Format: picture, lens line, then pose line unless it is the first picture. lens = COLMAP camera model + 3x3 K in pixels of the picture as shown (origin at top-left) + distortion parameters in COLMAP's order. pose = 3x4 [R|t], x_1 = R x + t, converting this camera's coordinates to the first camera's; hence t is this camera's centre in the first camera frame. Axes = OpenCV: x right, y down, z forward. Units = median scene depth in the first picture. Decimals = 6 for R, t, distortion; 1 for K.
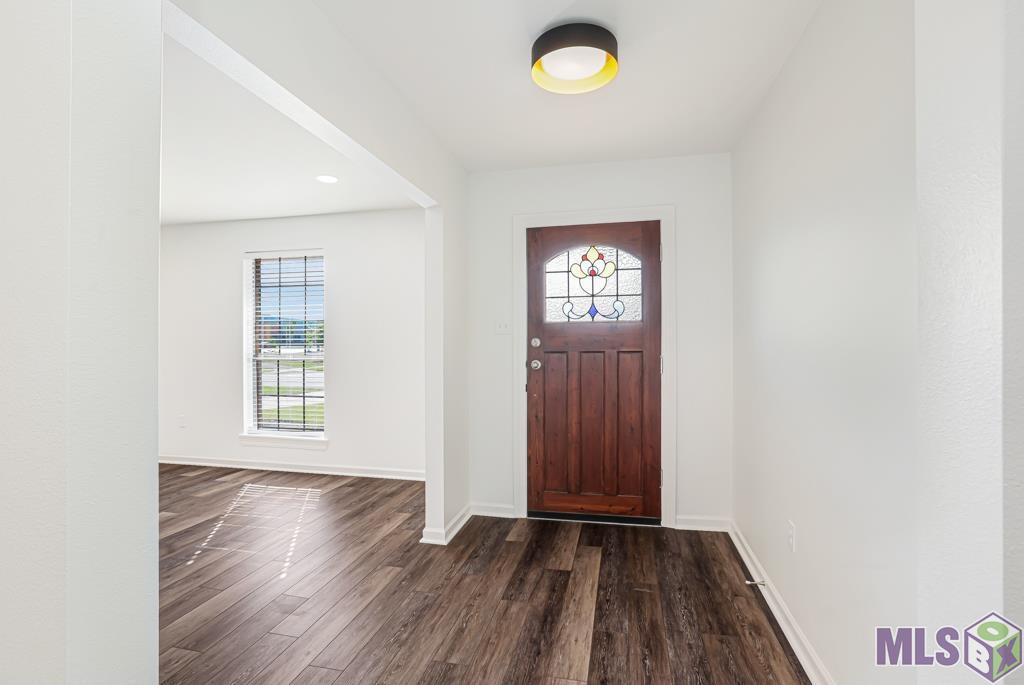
lens RADIAL K [[479.1, 0, 521.9], [0, 479.1, 344.0], [0, 0, 1]] dist [-0.027417, 0.011648]
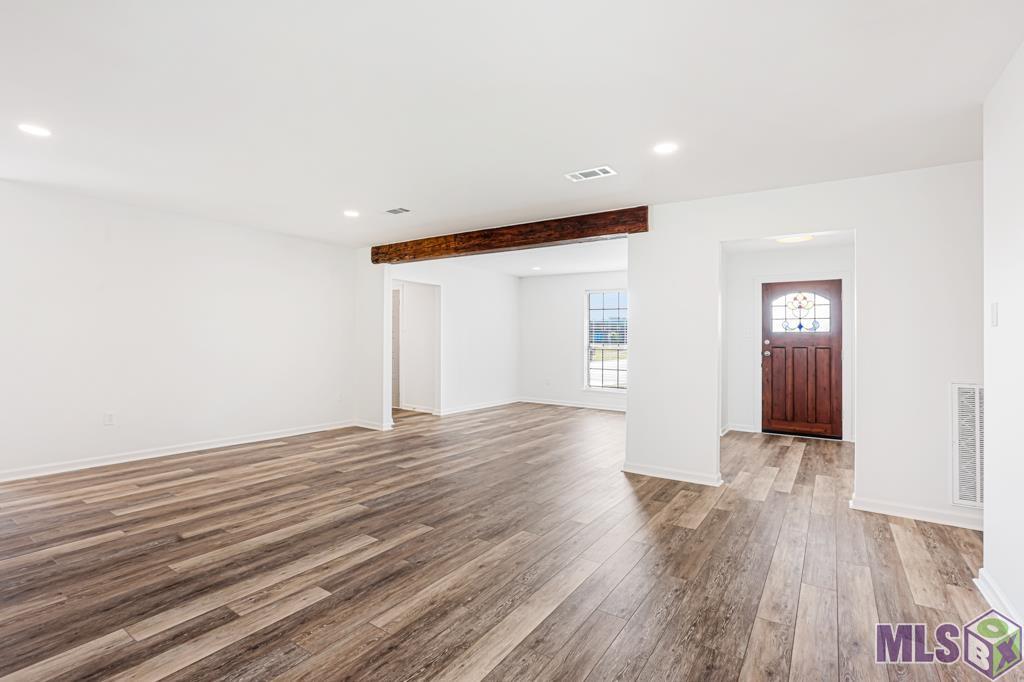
lens RADIAL K [[479.1, 0, 510.7], [0, 479.1, 322.3], [0, 0, 1]] dist [-0.027417, 0.011648]
pose [[0.922536, 0.002000, -0.385905, -0.188537], [-0.021047, 0.998759, -0.045139, 0.025686], [0.385336, 0.049764, 0.921434, -1.205860]]
